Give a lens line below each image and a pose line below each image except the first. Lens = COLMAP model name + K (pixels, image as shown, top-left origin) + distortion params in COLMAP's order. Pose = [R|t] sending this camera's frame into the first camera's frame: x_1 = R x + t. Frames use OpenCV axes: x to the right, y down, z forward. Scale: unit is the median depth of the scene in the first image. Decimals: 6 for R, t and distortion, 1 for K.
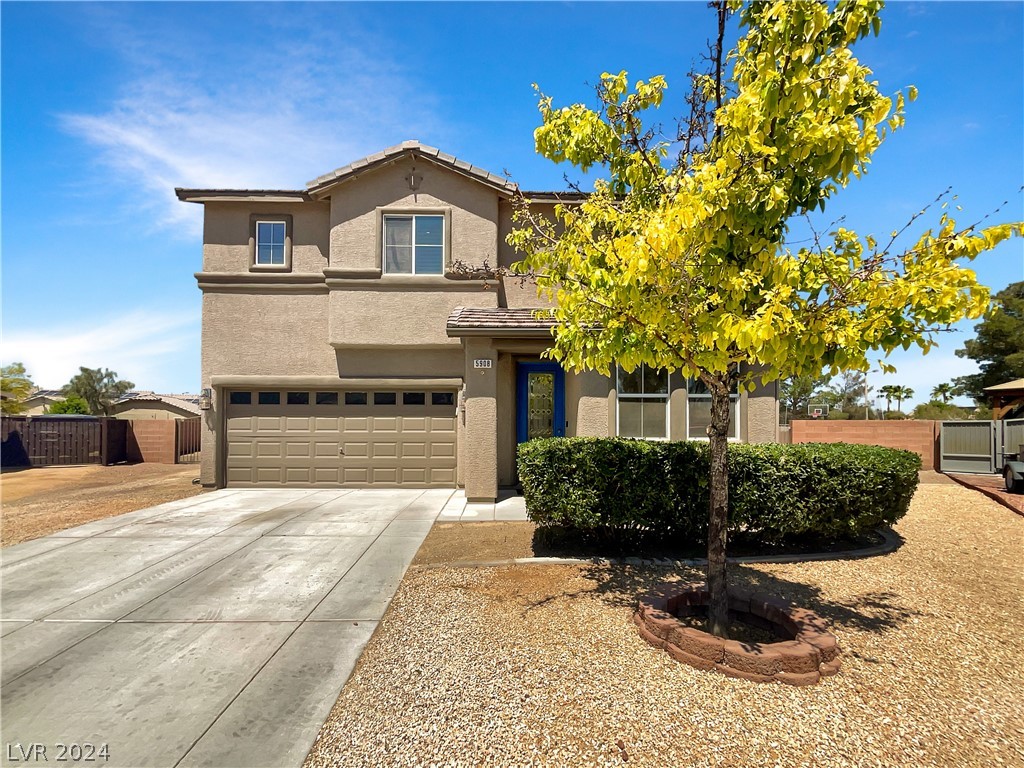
lens RADIAL K [[434.7, 0, 509.6], [0, 434.7, 388.3], [0, 0, 1]] dist [0.000424, 0.000368]
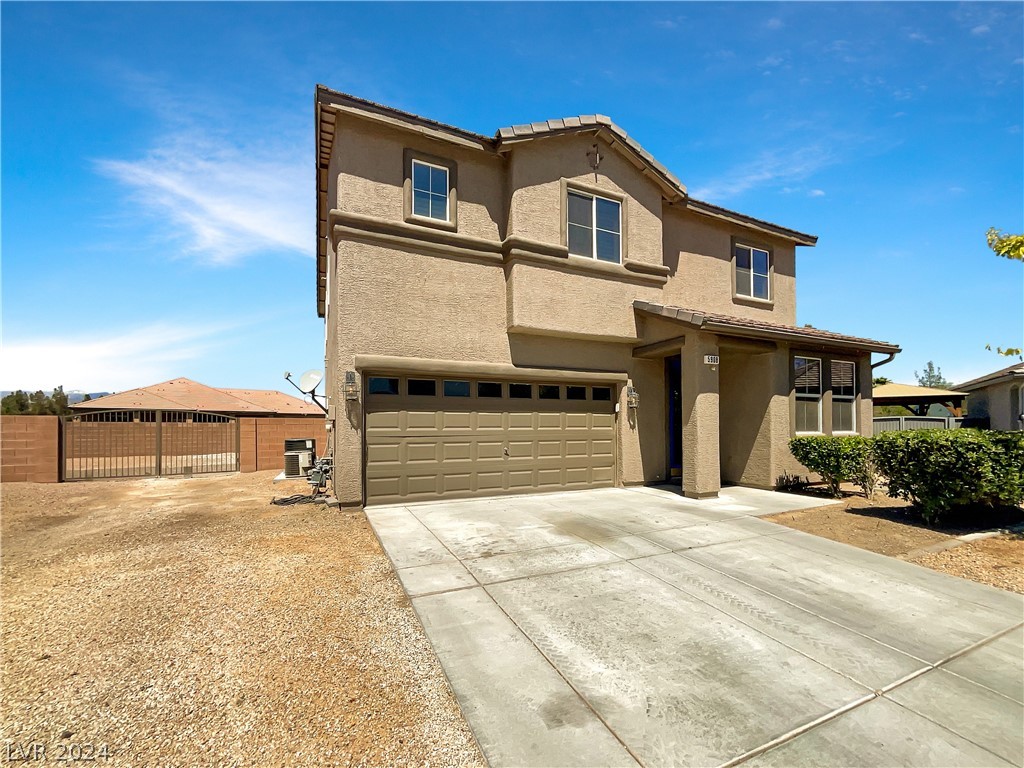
lens RADIAL K [[434.7, 0, 509.6], [0, 434.7, 388.3], [0, 0, 1]] dist [0.000424, 0.000368]
pose [[0.907148, 0.030044, 0.419739, -0.762352], [-0.034863, 0.999385, 0.003813, 0.015990], [-0.419366, -0.018092, 0.907637, 0.225686]]
